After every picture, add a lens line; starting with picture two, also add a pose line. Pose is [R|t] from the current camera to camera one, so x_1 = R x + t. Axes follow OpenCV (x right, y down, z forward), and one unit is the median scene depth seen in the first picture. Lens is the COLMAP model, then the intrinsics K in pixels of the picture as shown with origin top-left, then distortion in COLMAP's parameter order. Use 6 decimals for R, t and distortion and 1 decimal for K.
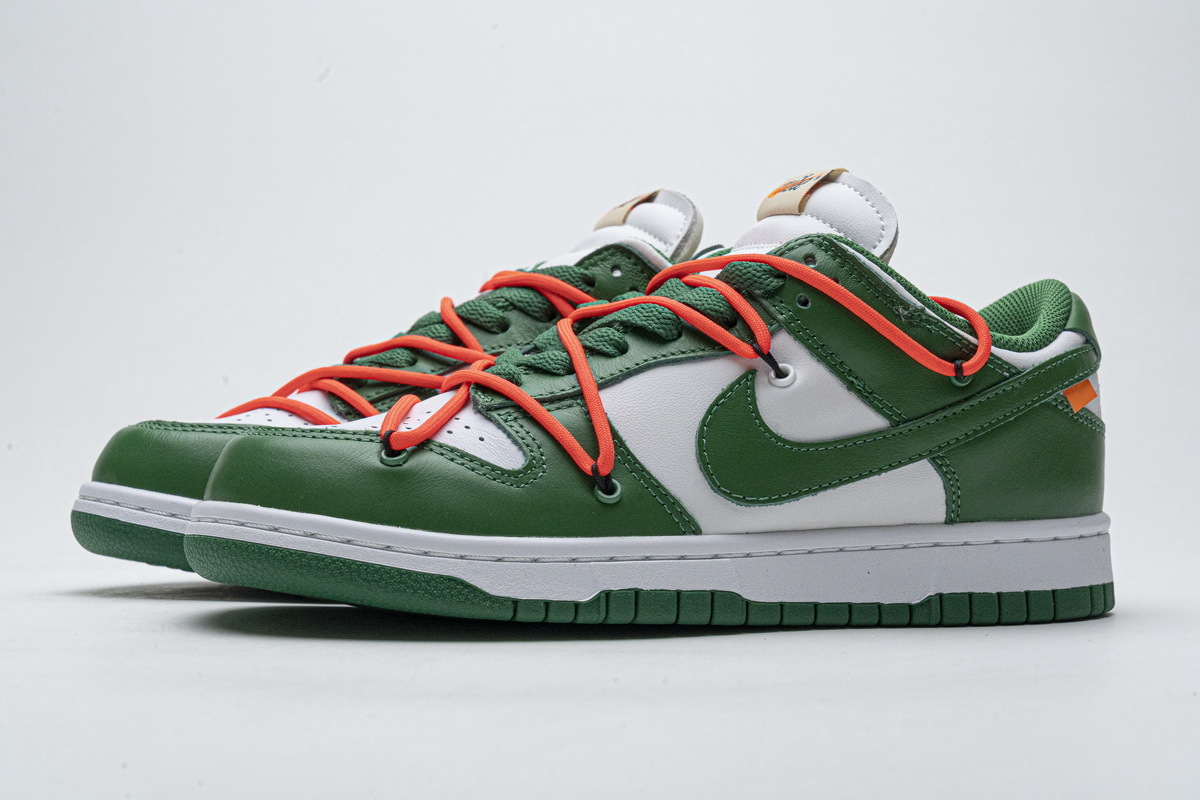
lens RADIAL K [[2458.7, 0, 587.5], [0, 2458.7, 406.7], [0, 0, 1]] dist [-0.063301, 0.000000]
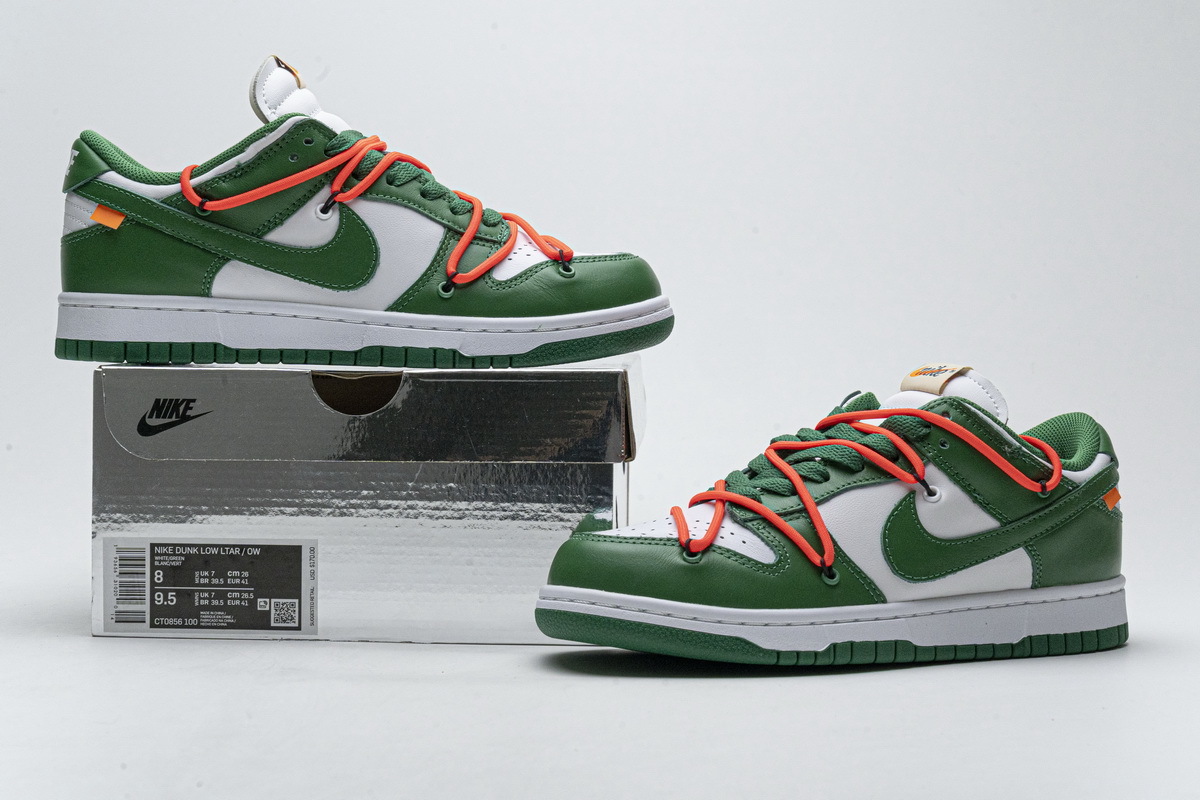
lens RADIAL K [[2458.7, 0, 608.0], [0, 2458.7, 395.8], [0, 0, 1]] dist [-0.063301, 0.000000]
pose [[0.992213, -0.007827, 0.124303, -0.299733], [0.005705, 0.999832, 0.017413, -0.098896], [-0.124418, -0.016569, 0.992092, -0.455512]]
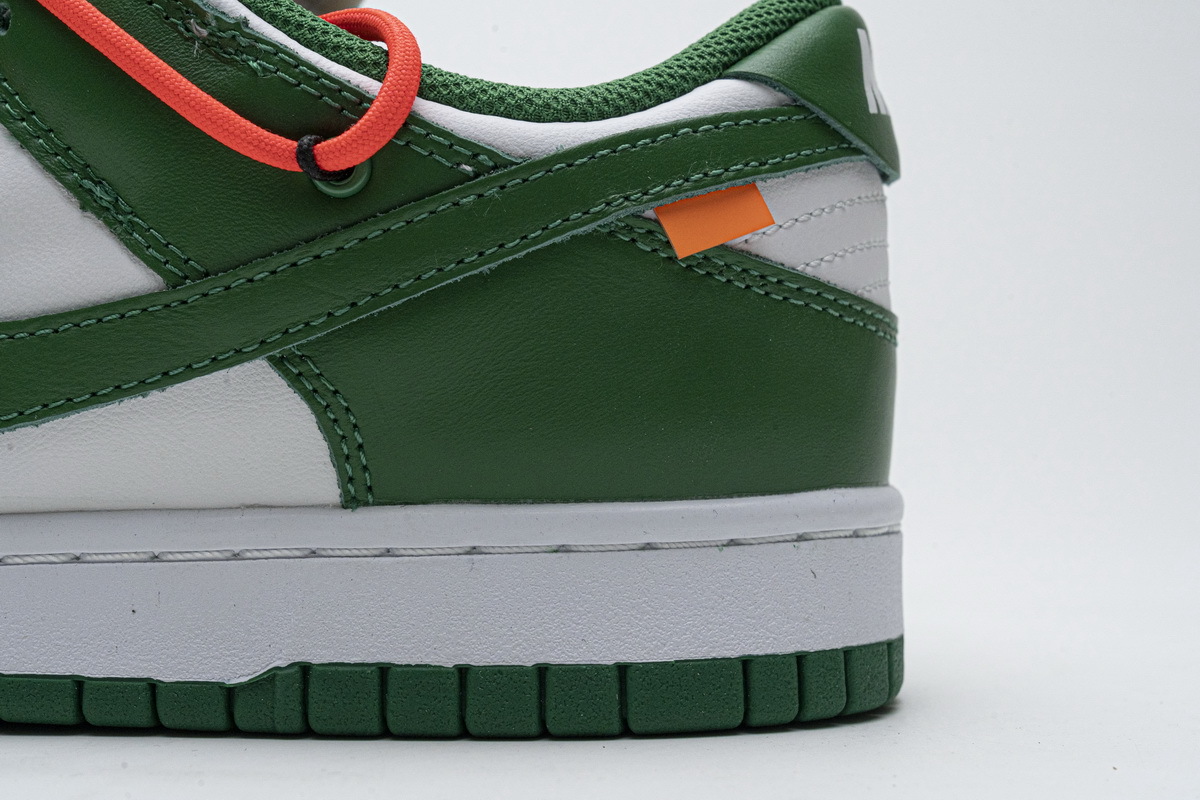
lens RADIAL K [[2458.7, 0, 602.5], [0, 2458.7, 395.6], [0, 0, 1]] dist [-0.063301, 0.000000]
pose [[0.920310, 0.006194, -0.391140, 0.370649], [0.002136, 0.999780, 0.020859, 0.018488], [0.391183, -0.020033, 0.920095, 0.617524]]
